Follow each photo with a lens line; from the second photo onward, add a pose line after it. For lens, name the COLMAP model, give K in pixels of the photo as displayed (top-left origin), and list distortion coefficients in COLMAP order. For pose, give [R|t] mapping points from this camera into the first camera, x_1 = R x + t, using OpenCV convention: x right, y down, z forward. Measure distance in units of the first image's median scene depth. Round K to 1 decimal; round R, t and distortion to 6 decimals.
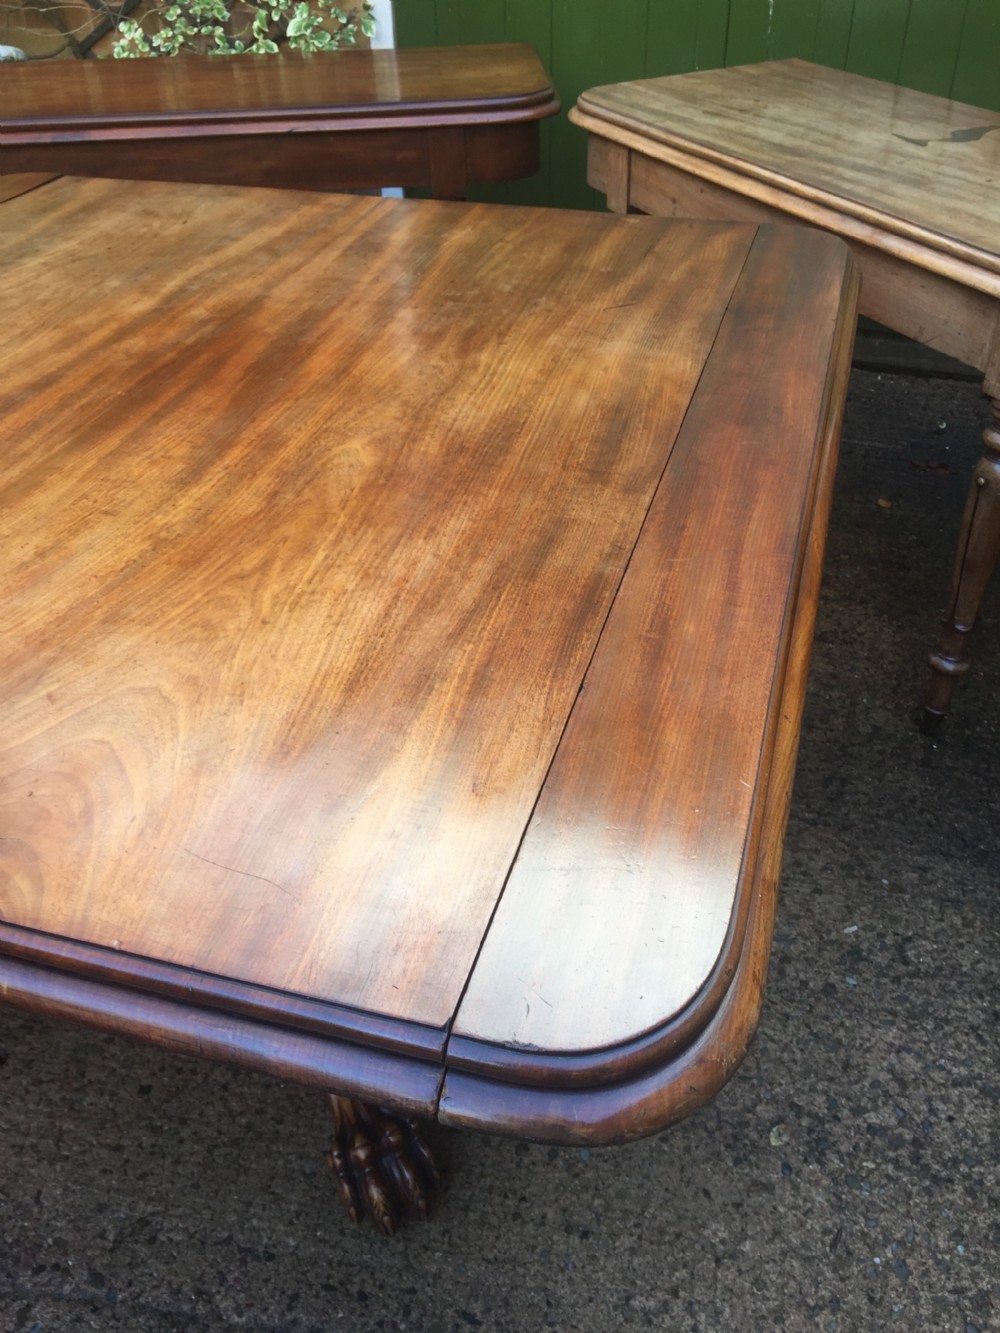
lens RADIAL K [[1146.3, 0, 473.6], [0, 1146.3, 688.9], [0, 0, 1]] dist [0.065809, -0.101018]
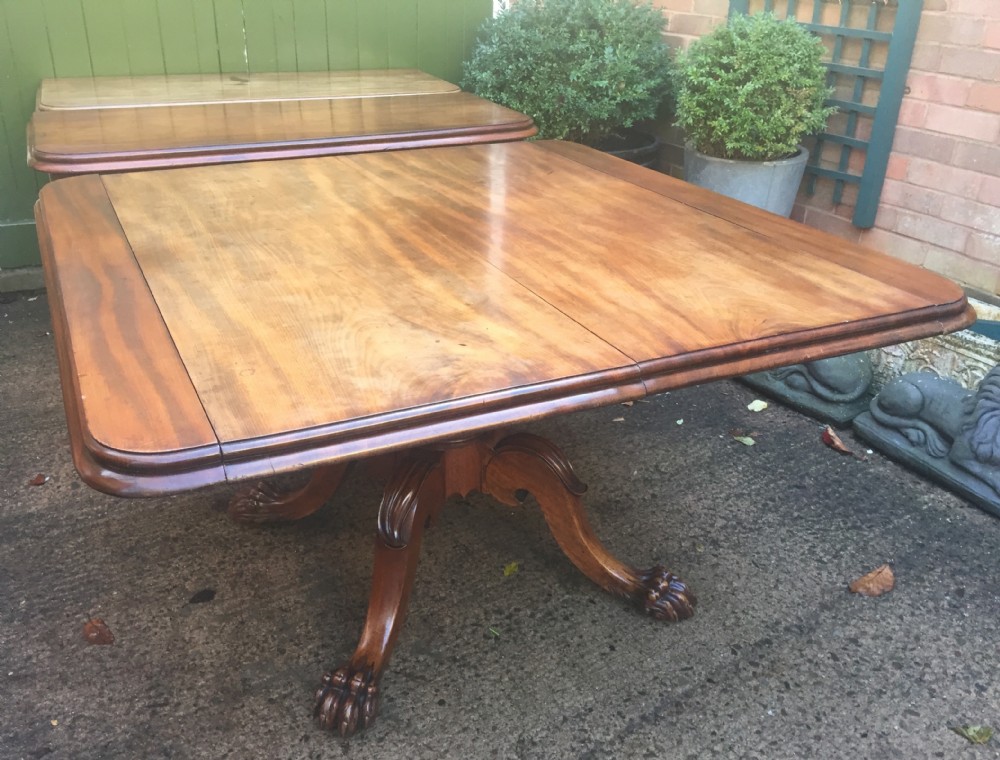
lens RADIAL K [[899.4, 0, 484.7], [0, 899.4, 388.6], [0, 0, 1]] dist [0.060726, -0.089521]
pose [[0.702600, -0.280104, 0.654136, -1.057514], [0.402645, 0.914441, -0.040909, 0.047795], [-0.586711, 0.292128, 0.755269, -0.062905]]
